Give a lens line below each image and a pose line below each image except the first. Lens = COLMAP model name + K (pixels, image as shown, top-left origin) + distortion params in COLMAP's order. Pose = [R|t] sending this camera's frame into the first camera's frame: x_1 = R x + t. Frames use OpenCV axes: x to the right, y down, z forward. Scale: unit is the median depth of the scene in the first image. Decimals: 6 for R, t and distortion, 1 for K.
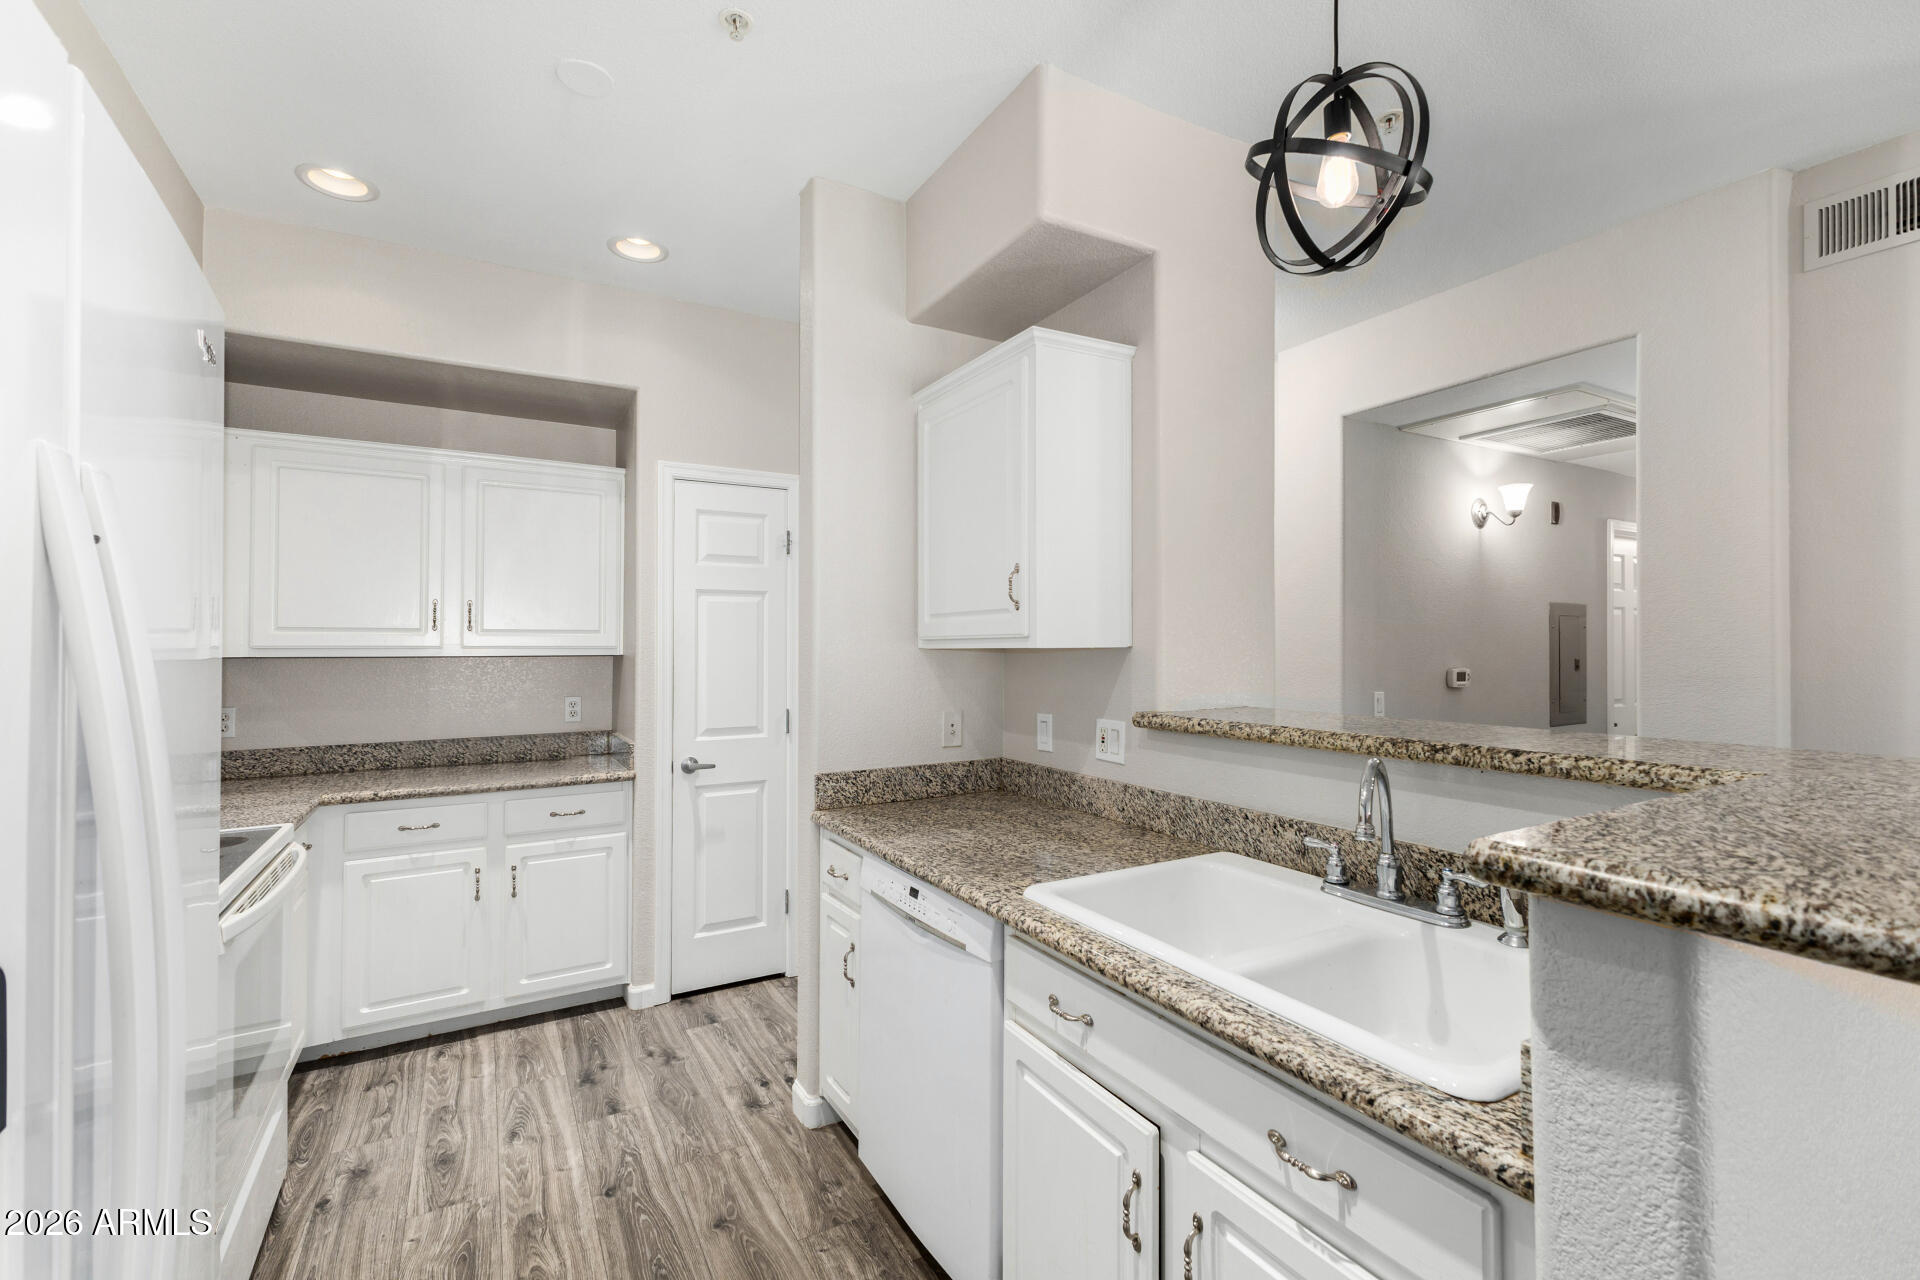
lens RADIAL K [[827.5, 0, 960.7], [0, 827.5, 631.9], [0, 0, 1]] dist [0.008374, -0.002045]
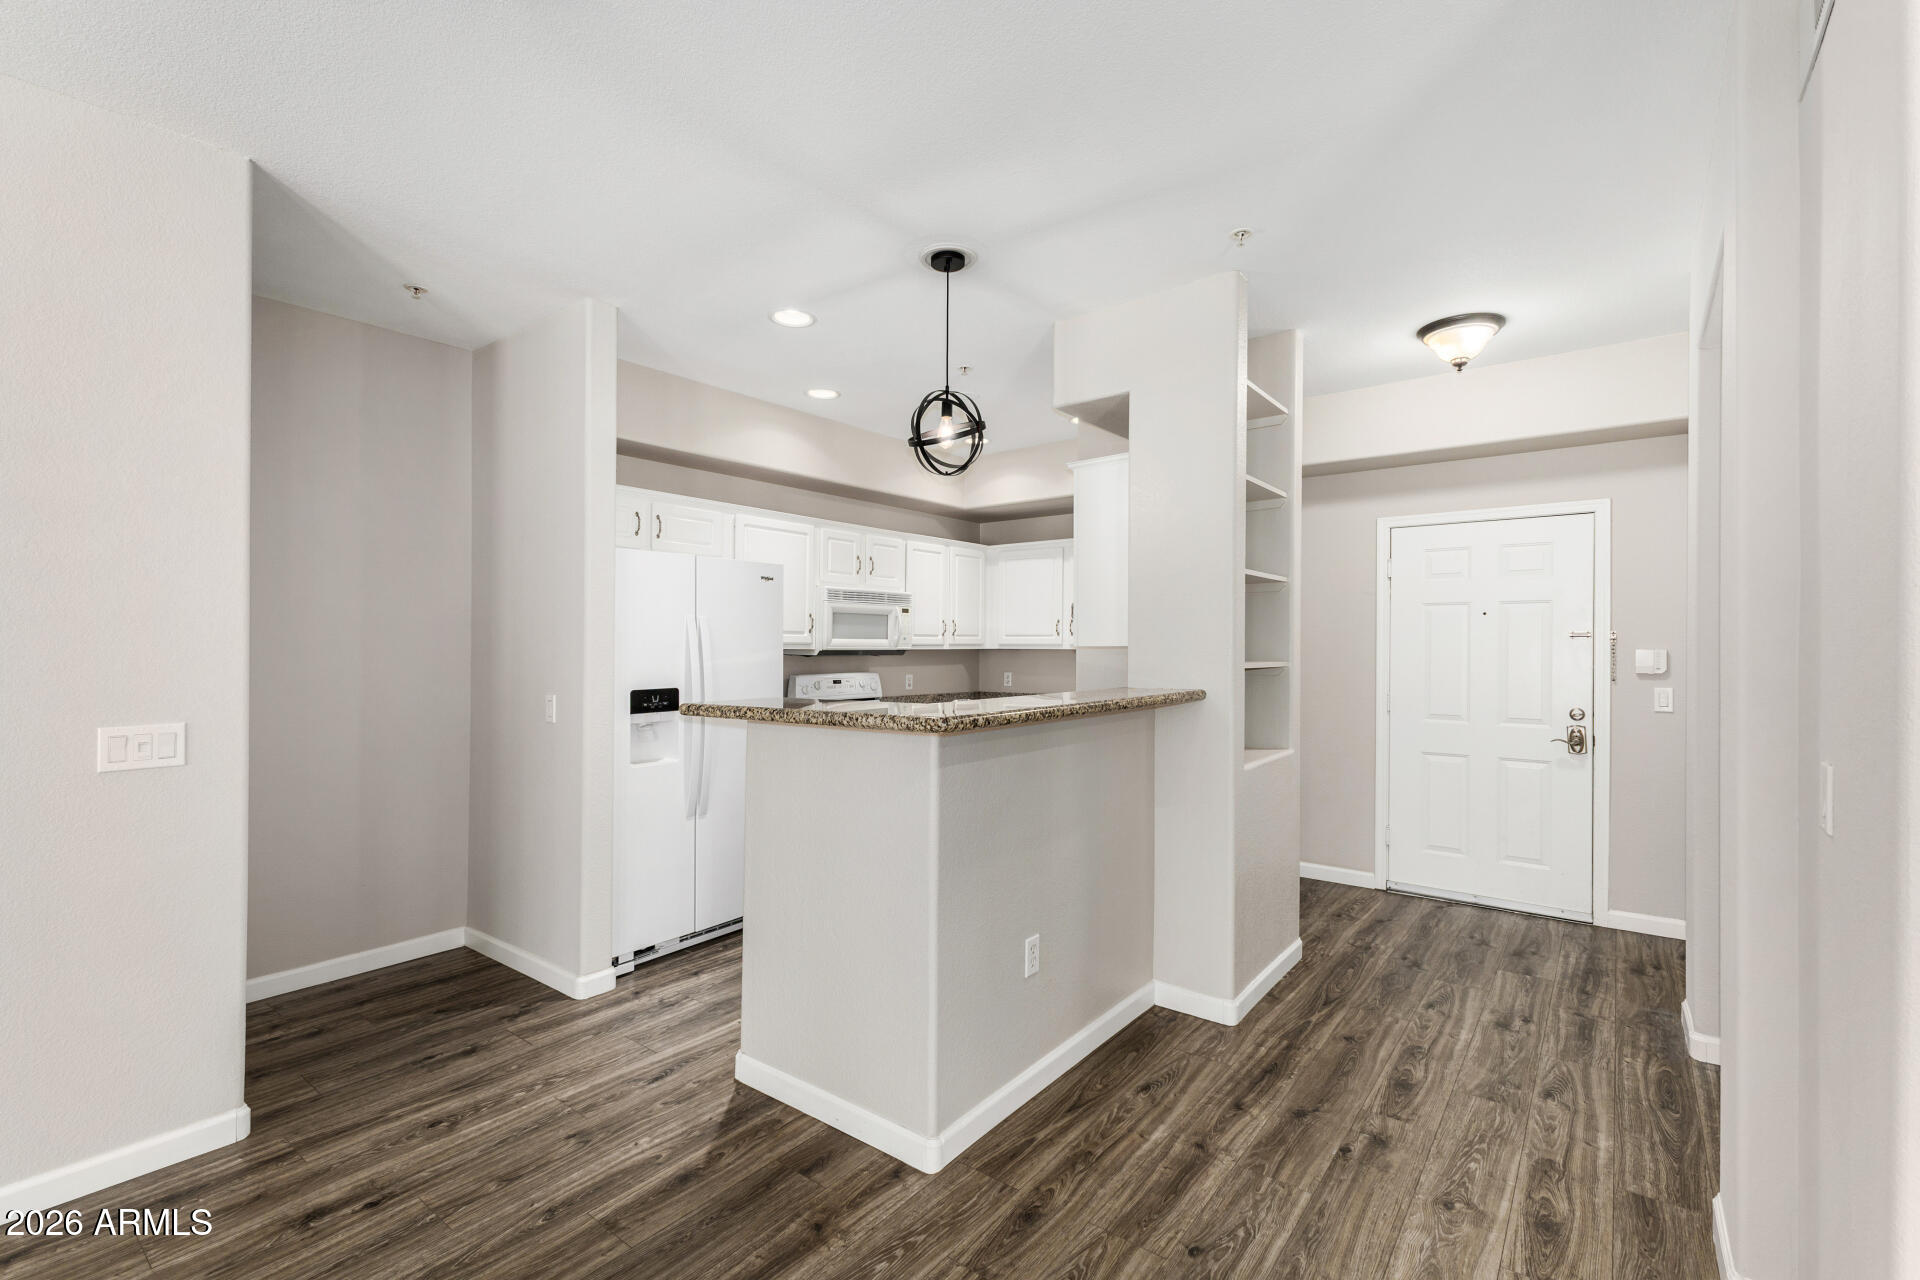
lens RADIAL K [[827.5, 0, 985.3], [0, 827.5, 650.7], [0, 0, 1]] dist [0.008374, -0.002045]
pose [[0.383077, 0.010596, -0.923656, 1.234144], [0.013605, 0.999761, 0.017111, -0.003542], [0.923616, -0.019121, 0.382841, 0.139535]]
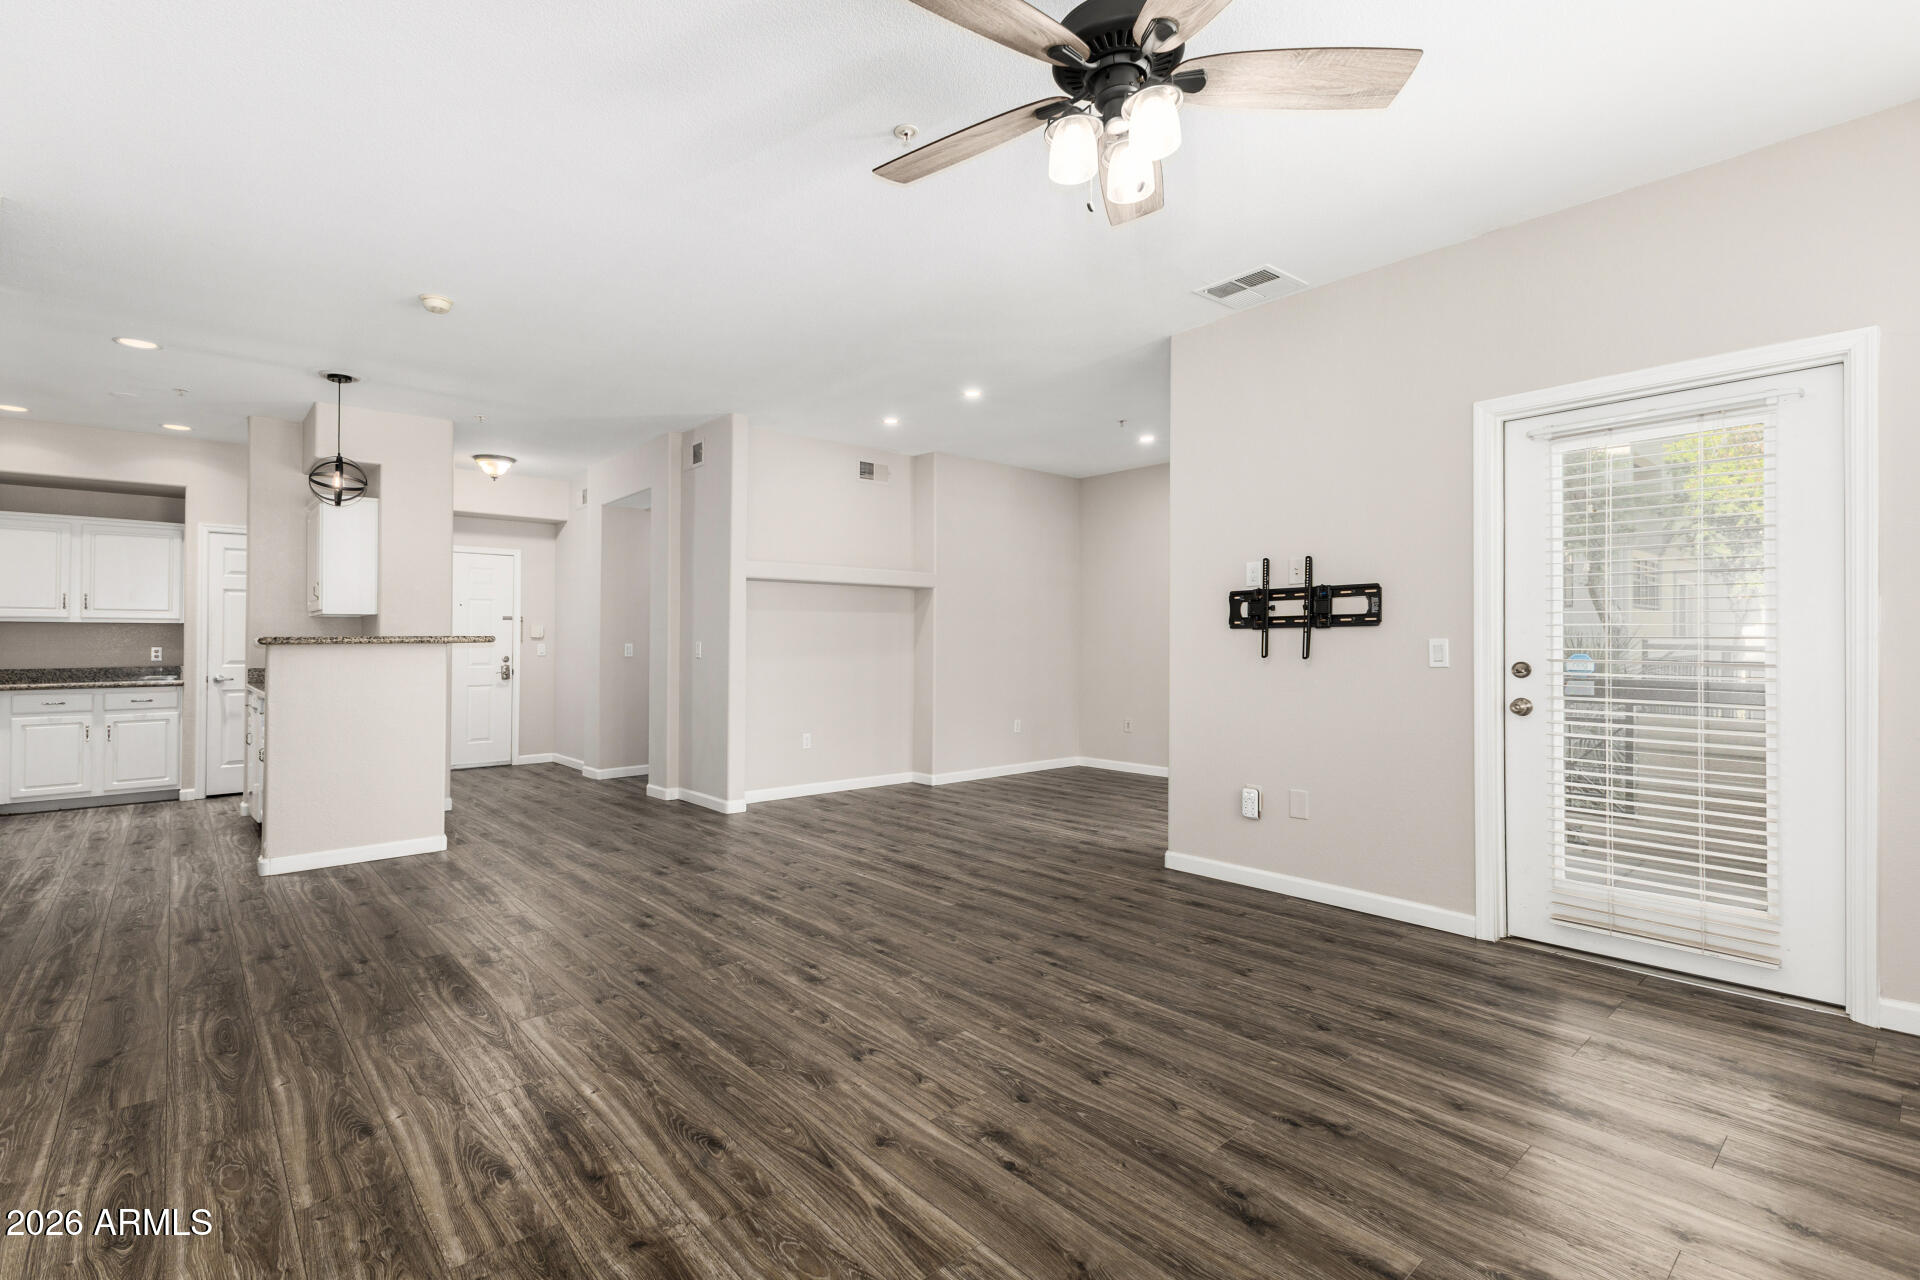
lens RADIAL K [[862.1, 0, 919.1], [0, 862.1, 631.3], [0, 0, 1]] dist [0.004703, -0.001291]
pose [[0.983892, 0.003556, 0.178729, 1.128227], [-0.003340, 0.999993, -0.001512, 0.057175], [-0.178733, 0.000890, 0.983897, -1.568592]]
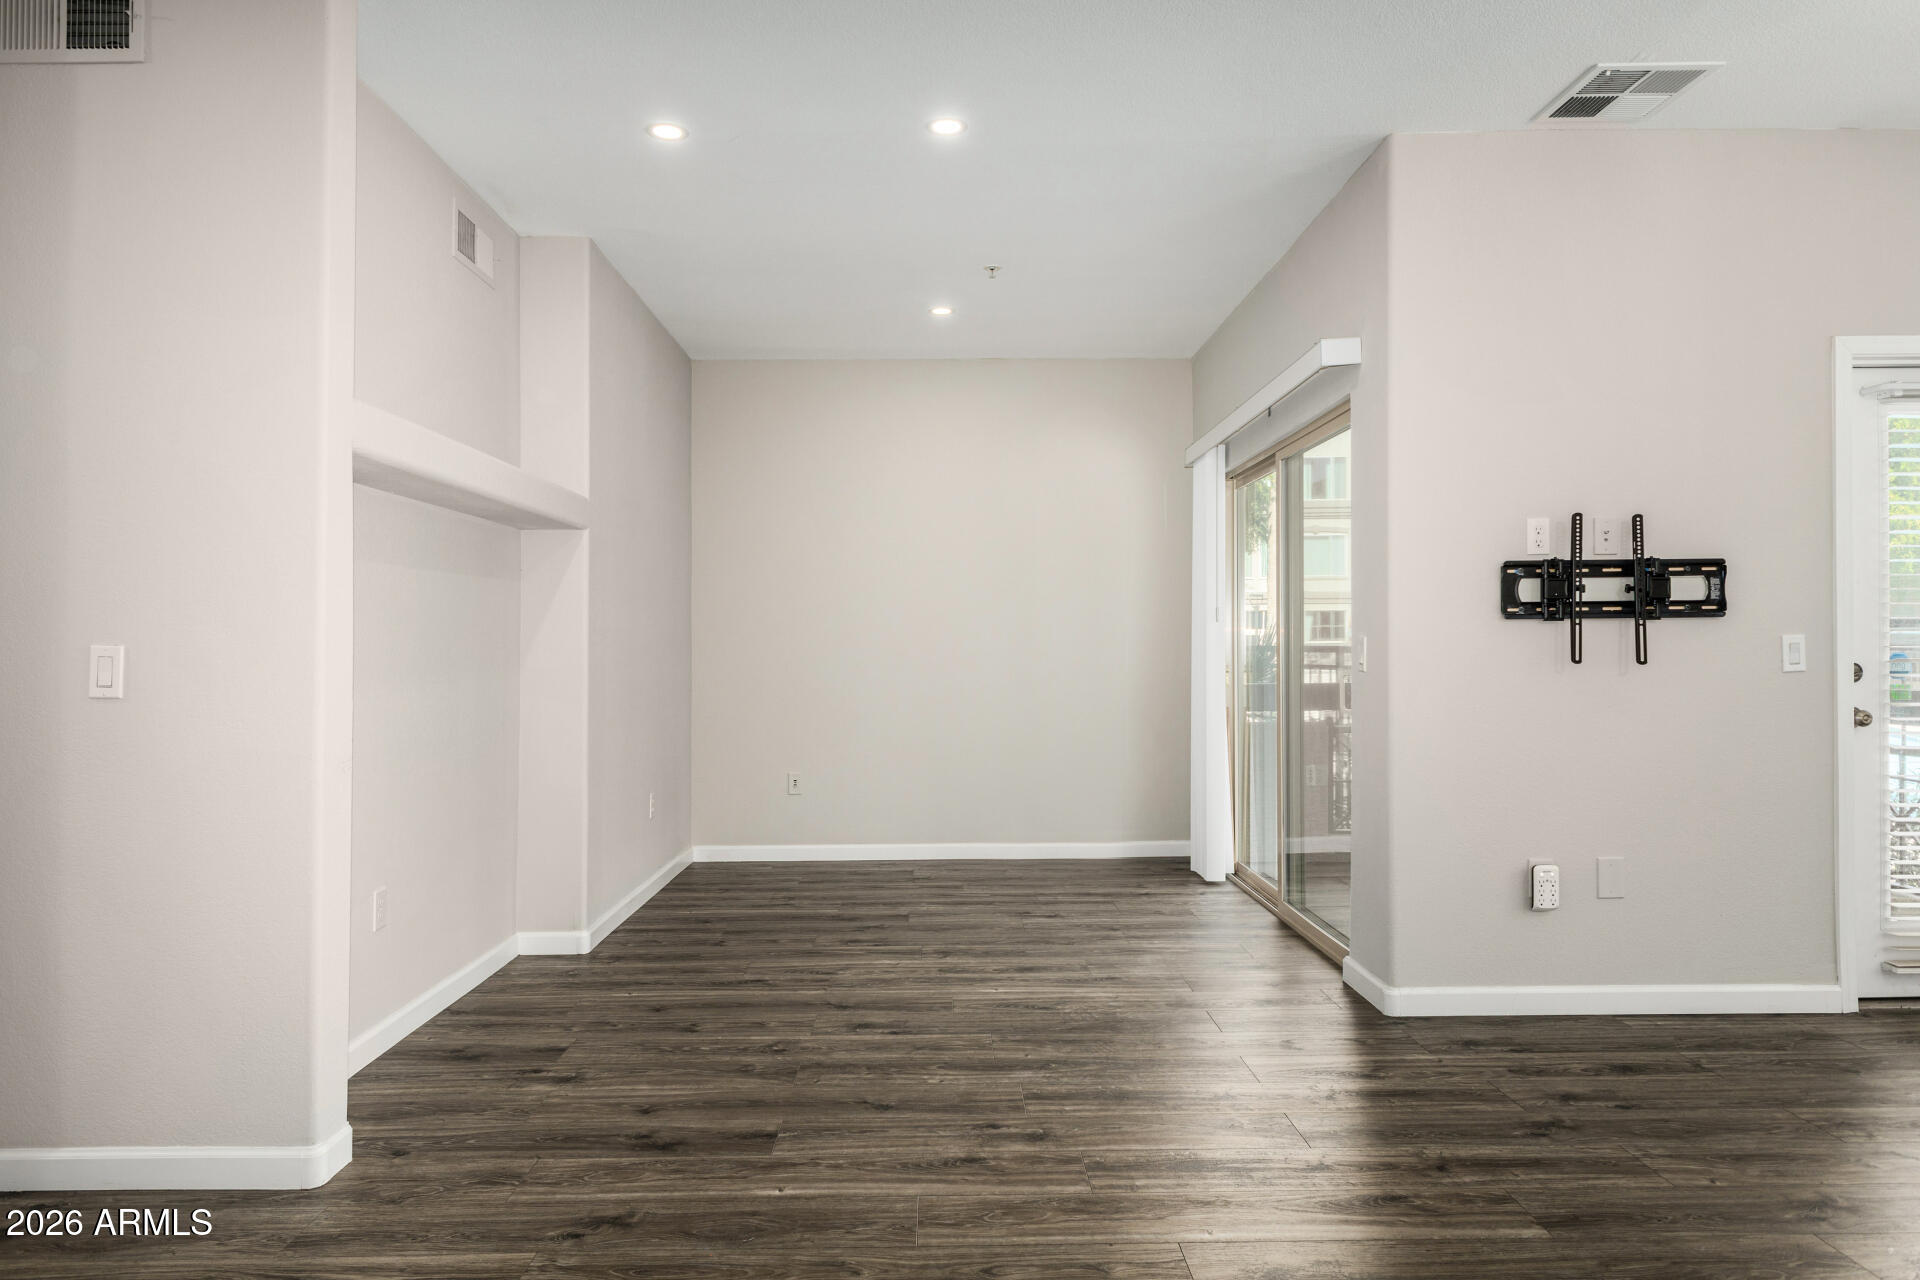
lens RADIAL K [[1126.3, 0, 950.6], [0, 1126.3, 639.0], [0, 0, 1]] dist [0.007928, -0.002012]
pose [[0.496674, 0.001917, 0.867935, 0.507250], [-0.006973, 0.999974, 0.001781, 0.073346], [-0.867909, -0.006937, 0.496675, -0.221055]]
